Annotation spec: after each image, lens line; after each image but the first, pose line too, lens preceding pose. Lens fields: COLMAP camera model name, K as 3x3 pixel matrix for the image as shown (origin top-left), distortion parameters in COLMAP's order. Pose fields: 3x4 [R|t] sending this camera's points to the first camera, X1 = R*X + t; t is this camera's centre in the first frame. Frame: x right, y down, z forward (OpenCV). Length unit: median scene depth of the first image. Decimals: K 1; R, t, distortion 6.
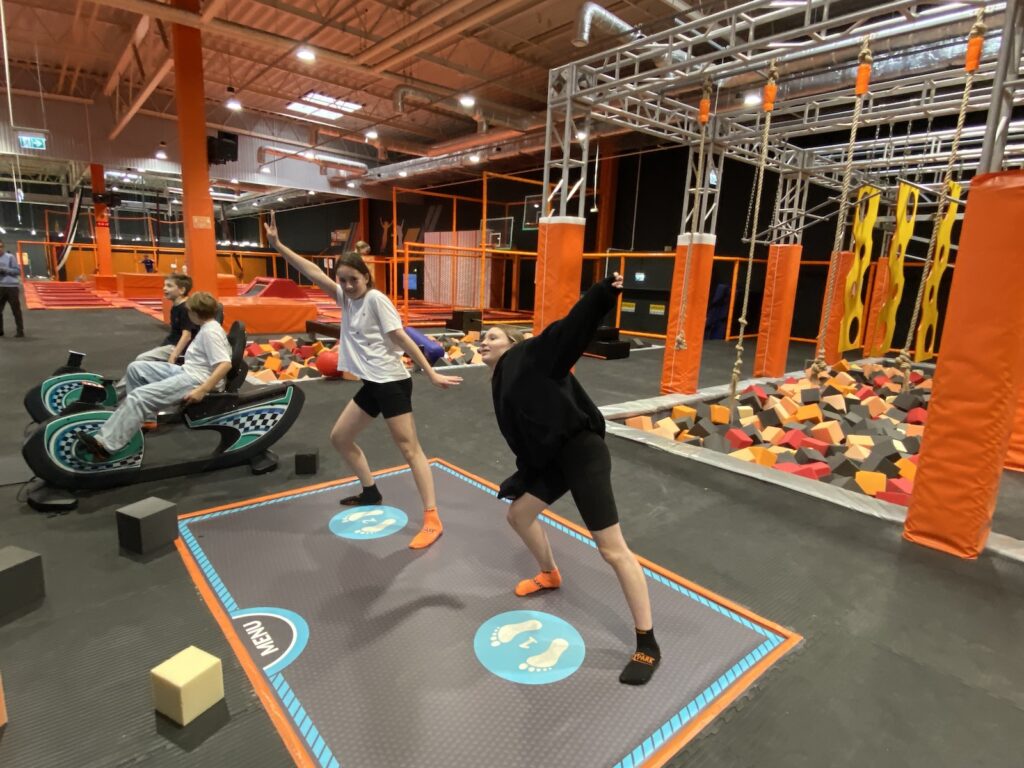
lens RADIAL K [[561.5, 0, 507.7], [0, 561.5, 379.1], [0, 0, 1]] dist [0.000910, -0.001186]
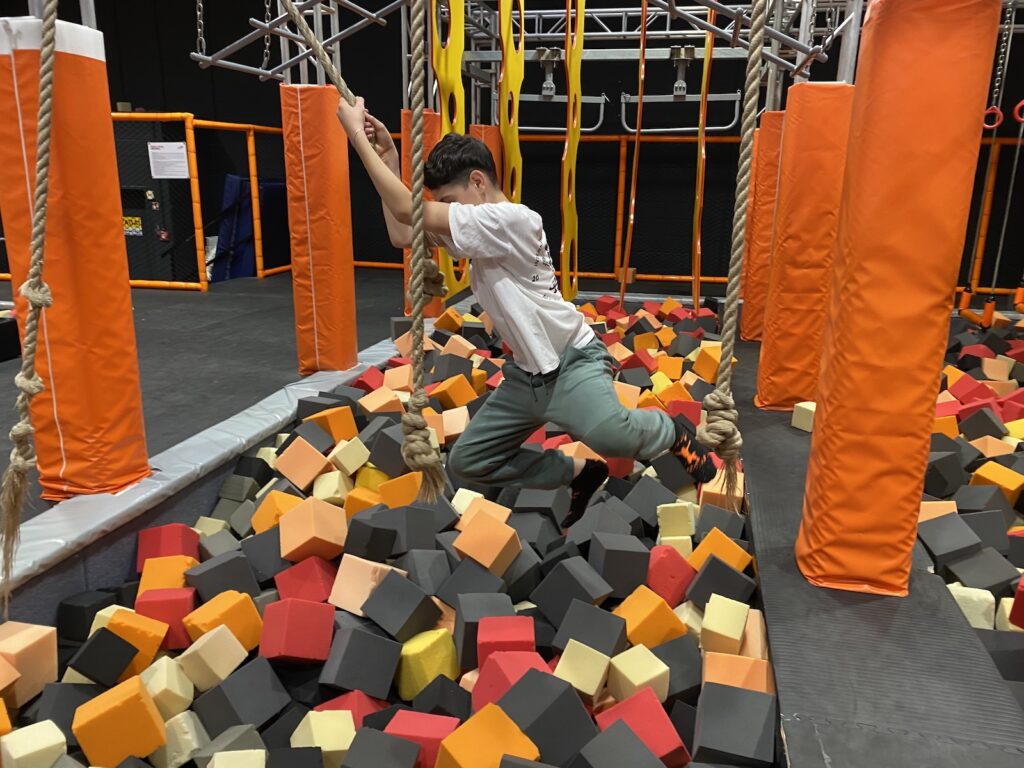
lens RADIAL K [[782.0, 0, 511.5], [0, 782.0, 385.8], [0, 0, 1]] dist [0.007575, -0.001423]
pose [[0.796139, -0.185237, 0.576065, 0.205970], [0.129738, 0.982108, 0.136501, -0.063133], [-0.591043, -0.033936, 0.805926, 0.374952]]
